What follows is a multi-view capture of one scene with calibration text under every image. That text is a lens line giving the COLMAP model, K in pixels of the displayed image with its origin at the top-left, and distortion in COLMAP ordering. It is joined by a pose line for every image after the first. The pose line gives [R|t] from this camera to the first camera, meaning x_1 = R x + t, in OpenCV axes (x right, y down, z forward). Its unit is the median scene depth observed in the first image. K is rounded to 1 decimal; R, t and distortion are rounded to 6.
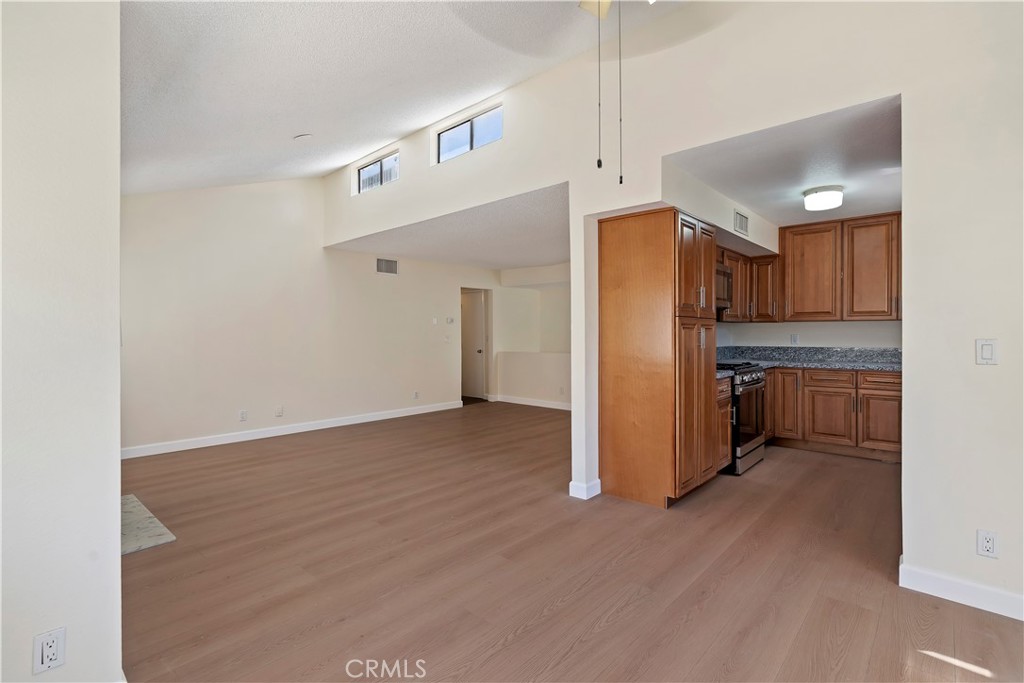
lens RADIAL K [[475.7, 0, 511.9], [0, 475.7, 330.8], [0, 0, 1]] dist [-0.009618, 0.000137]
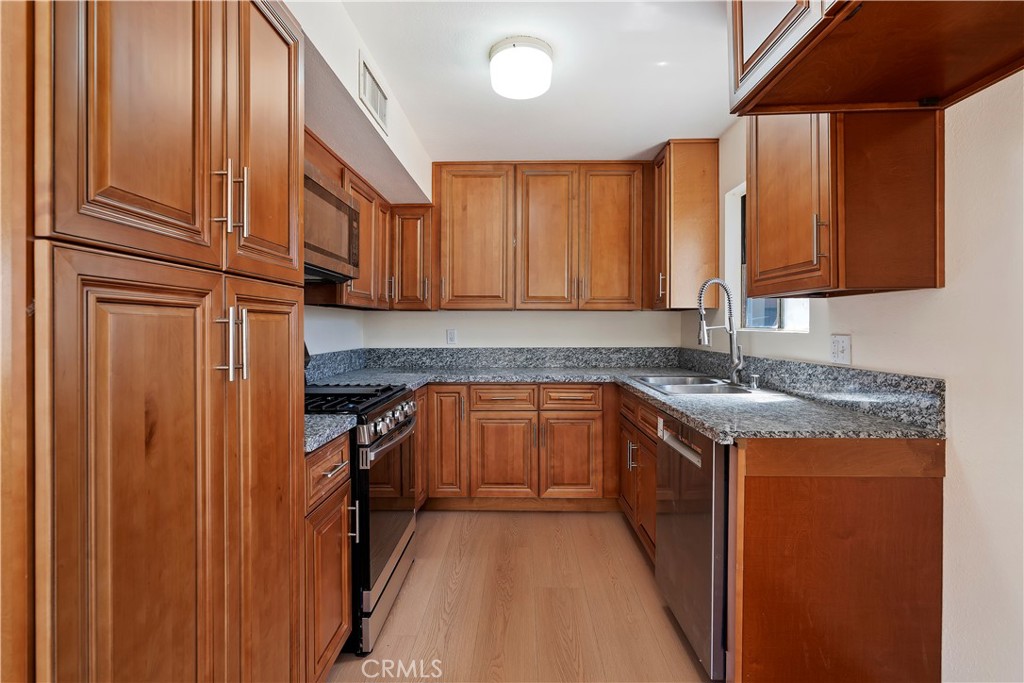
lens RADIAL K [[475.7, 0, 511.9], [0, 475.7, 330.8], [0, 0, 1]] dist [-0.009618, 0.000137]
pose [[0.752988, -0.003579, 0.658025, 0.241733], [-0.002968, 0.999957, 0.008835, 0.003512], [-0.658028, -0.008606, 0.752944, 0.485341]]
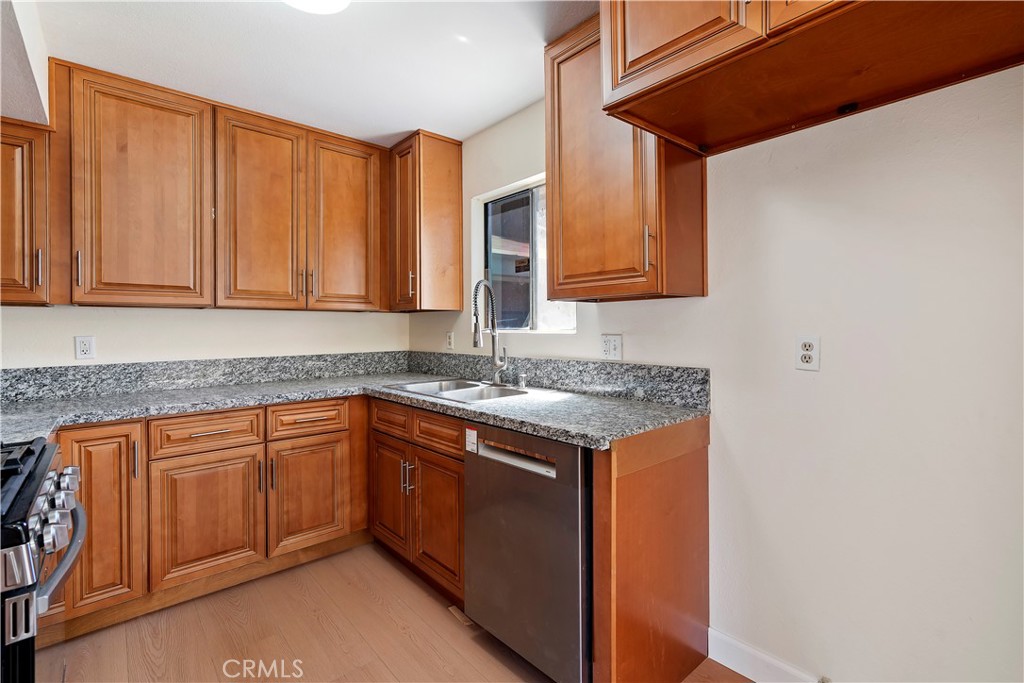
lens RADIAL K [[467.6, 0, 510.8], [0, 467.6, 329.5], [0, 0, 1]] dist [-0.002108, 0.005373]
pose [[0.116970, -0.001623, 0.993134, 0.249804], [0.004986, 0.999987, 0.001047, 0.003501], [-0.993123, 0.004830, 0.116976, 0.637764]]
